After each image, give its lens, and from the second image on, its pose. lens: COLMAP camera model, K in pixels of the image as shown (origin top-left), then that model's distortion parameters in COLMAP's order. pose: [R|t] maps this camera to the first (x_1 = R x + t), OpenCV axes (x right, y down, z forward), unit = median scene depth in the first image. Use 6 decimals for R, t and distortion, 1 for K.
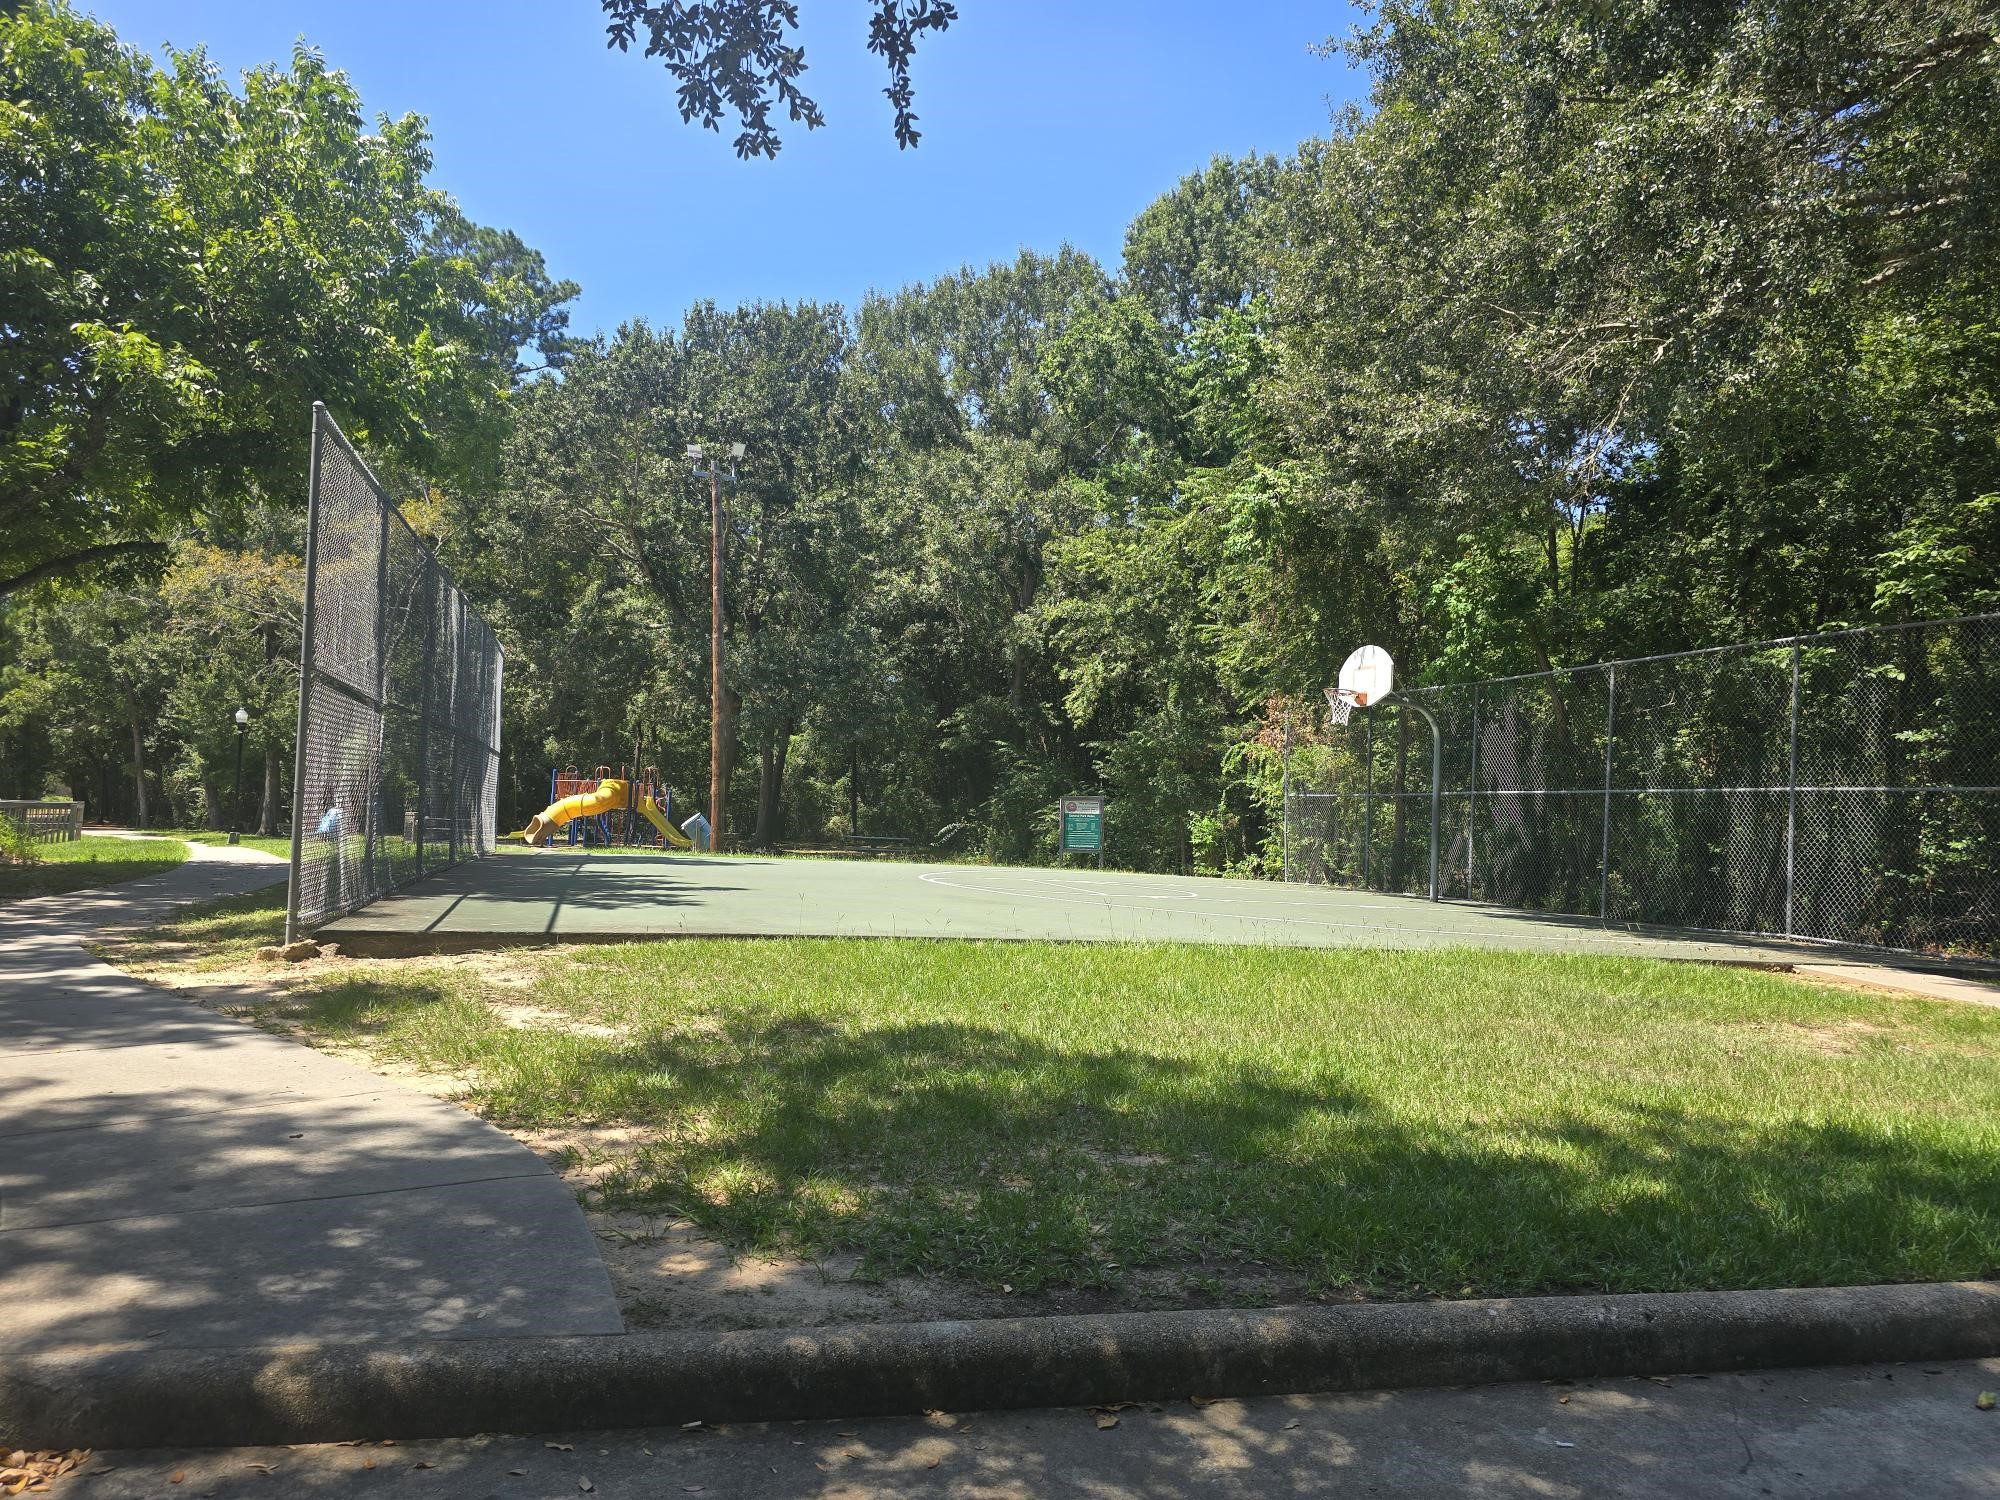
lens RADIAL K [[1344.8, 0, 1000.0], [0, 1344.8, 750.0], [0, 0, 1]] dist [0.051378, -0.041556]
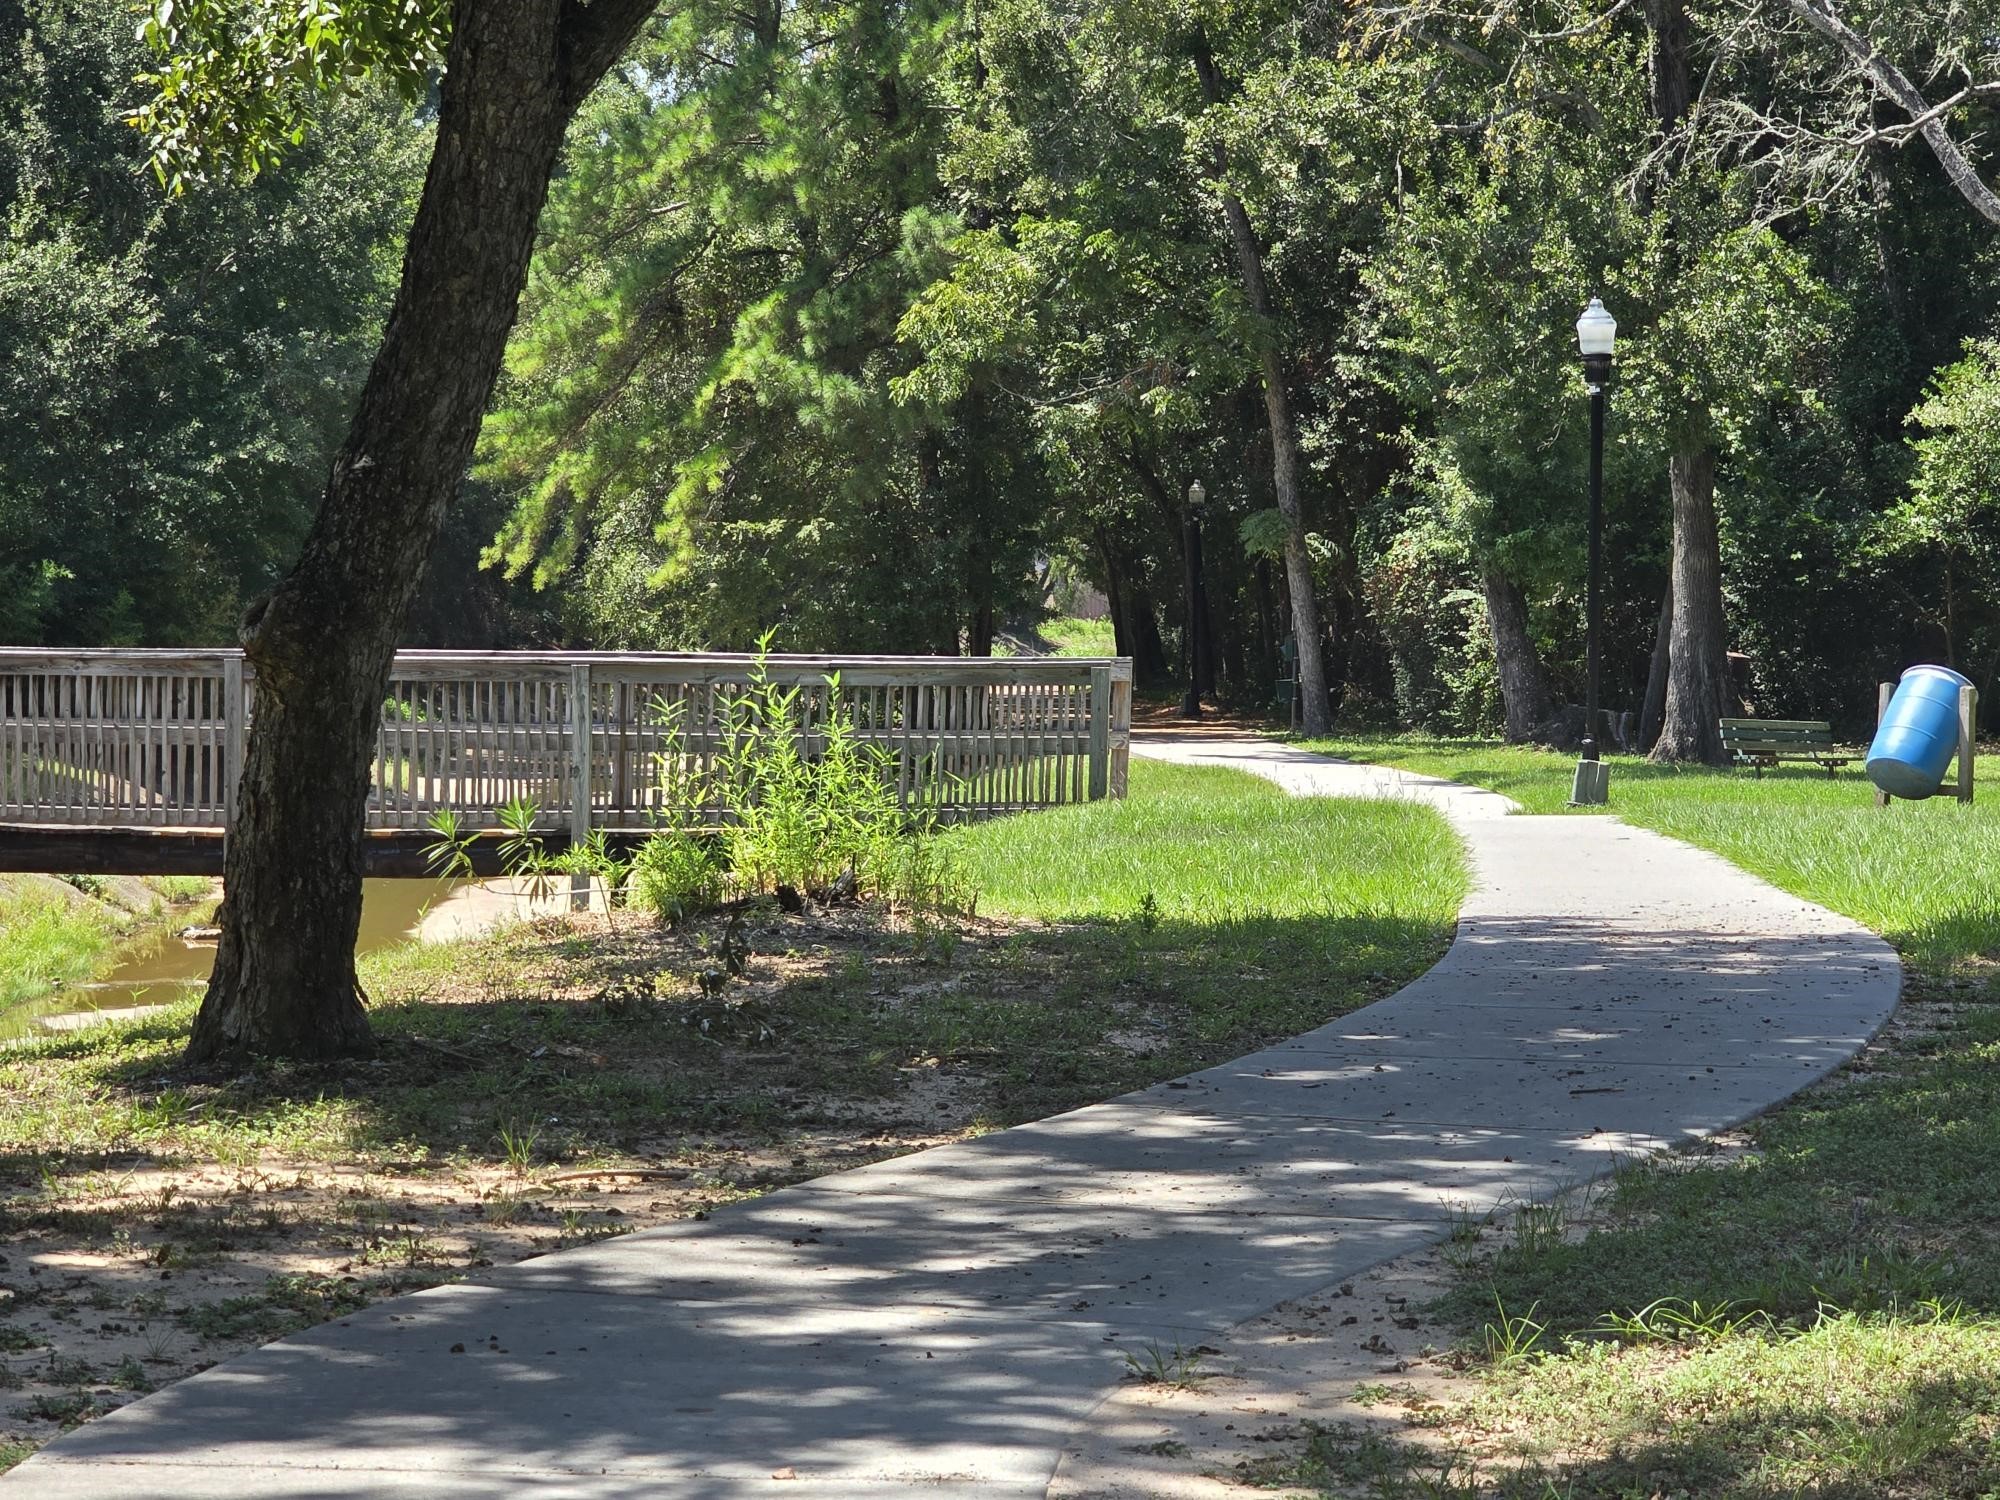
lens RADIAL K [[5121.5, 0, 1000.0], [0, 5121.5, 750.0], [0, 0, 1]] dist [-1.159678, 22.050366]
pose [[0.812946, -0.006154, -0.582306, -0.118009], [0.046027, 0.997495, 0.053716, -0.001820], [0.580517, -0.070469, 0.811193, 0.189622]]
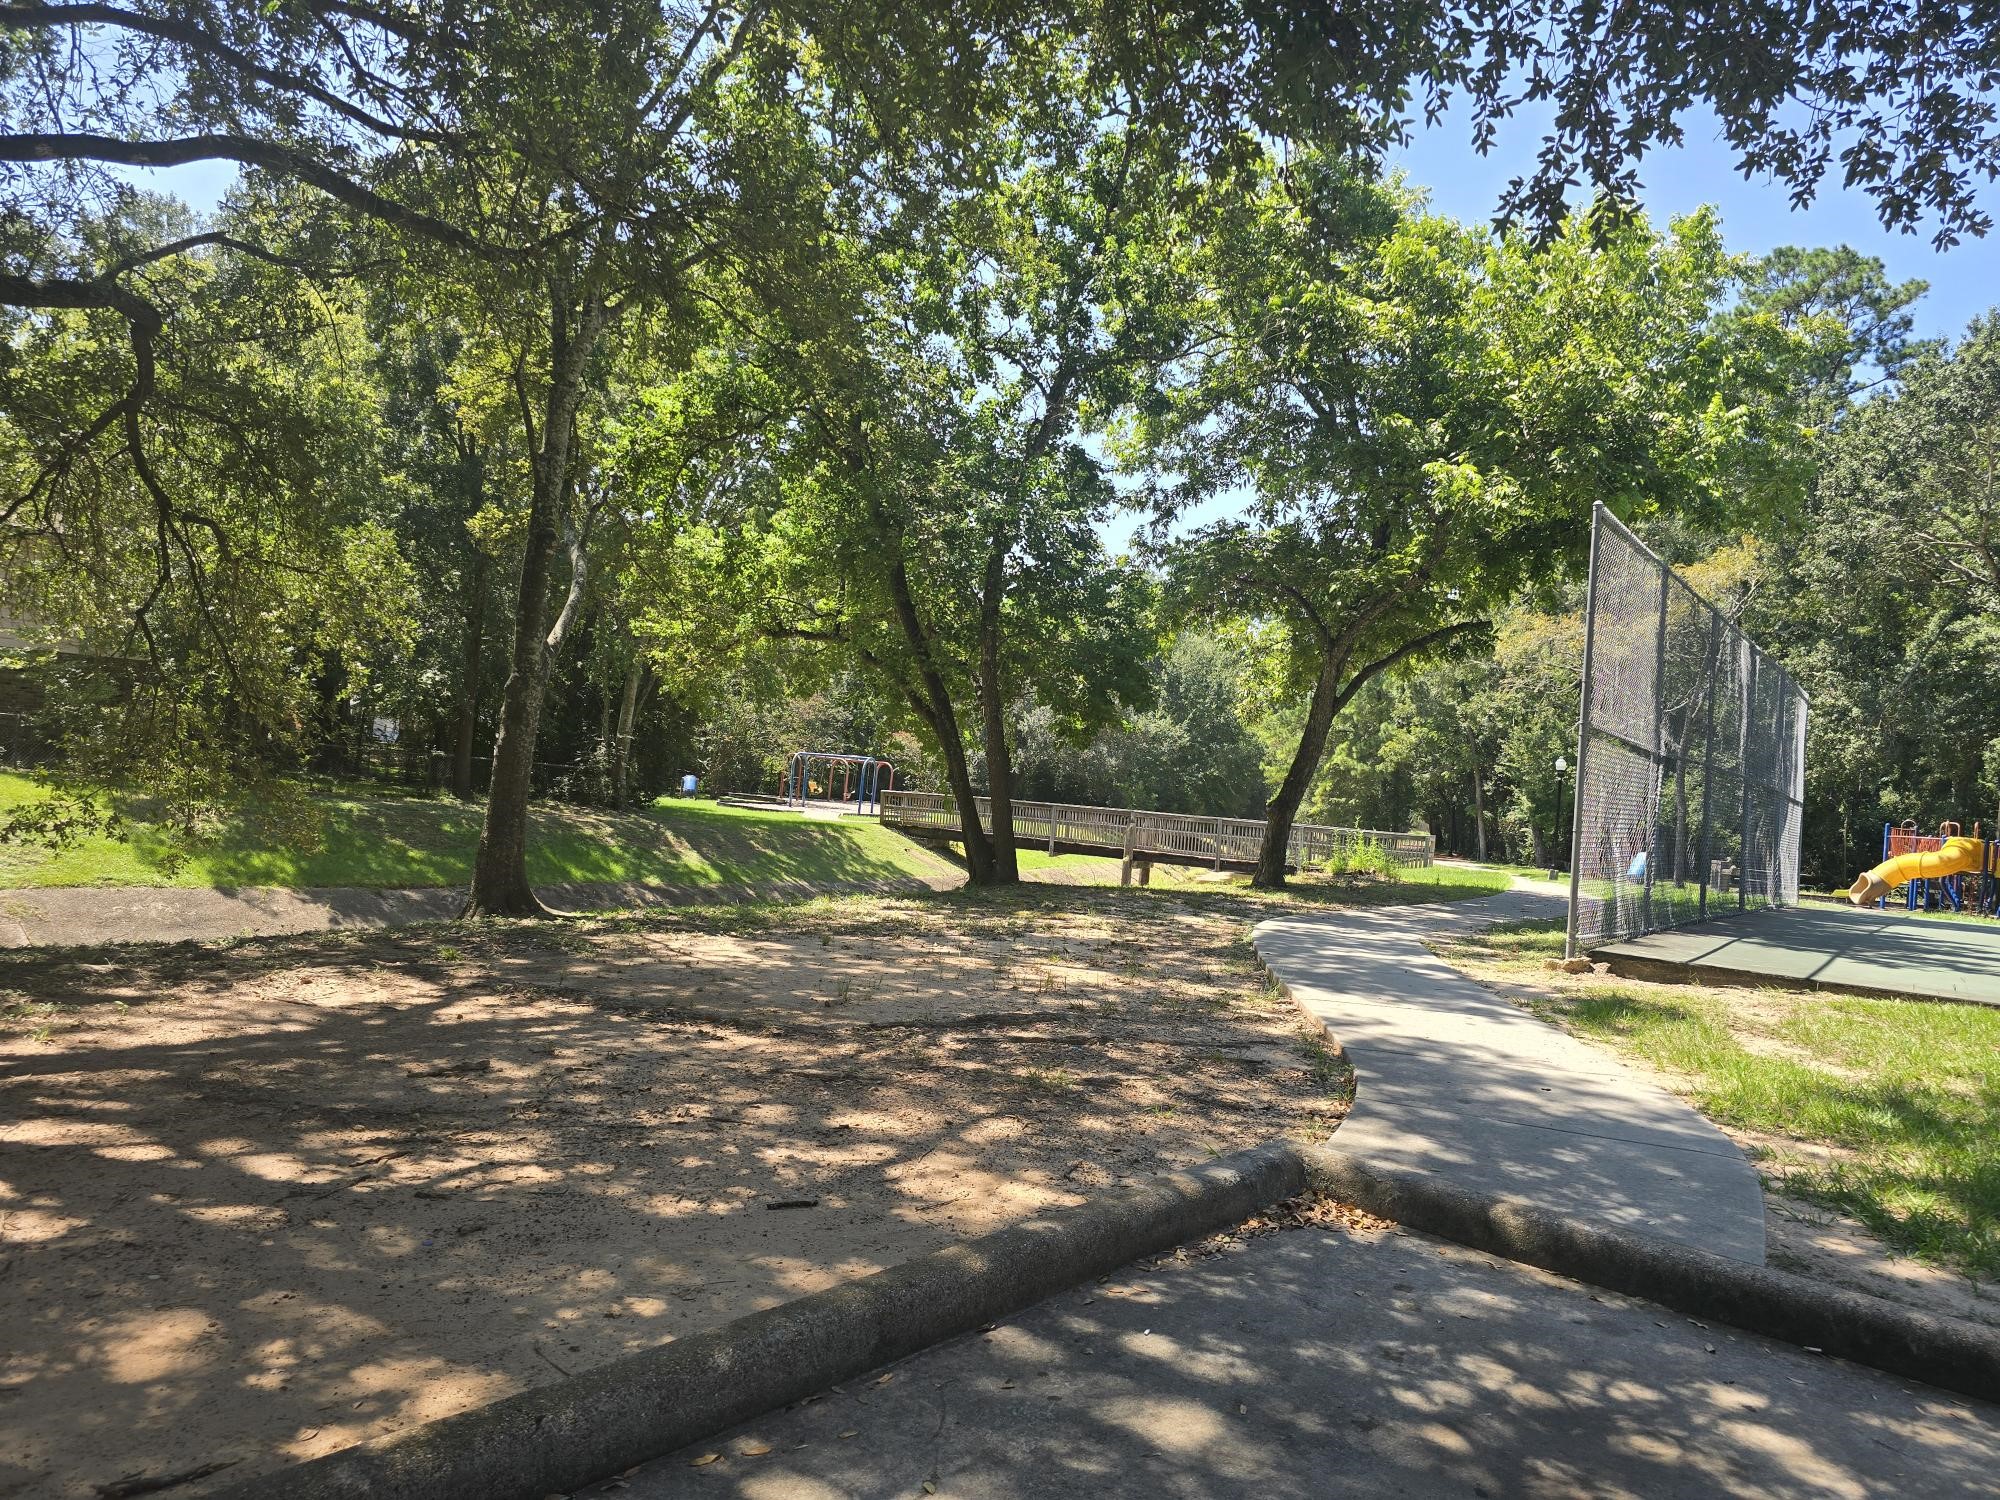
lens RADIAL K [[1344.8, 0, 1000.0], [0, 1344.8, 750.0], [0, 0, 1]] dist [0.051378, -0.041556]
pose [[0.616299, -0.007154, -0.787480, 0.039817], [-0.020166, 0.999487, -0.024862, -0.000113], [0.787254, 0.031203, 0.615839, -0.047820]]
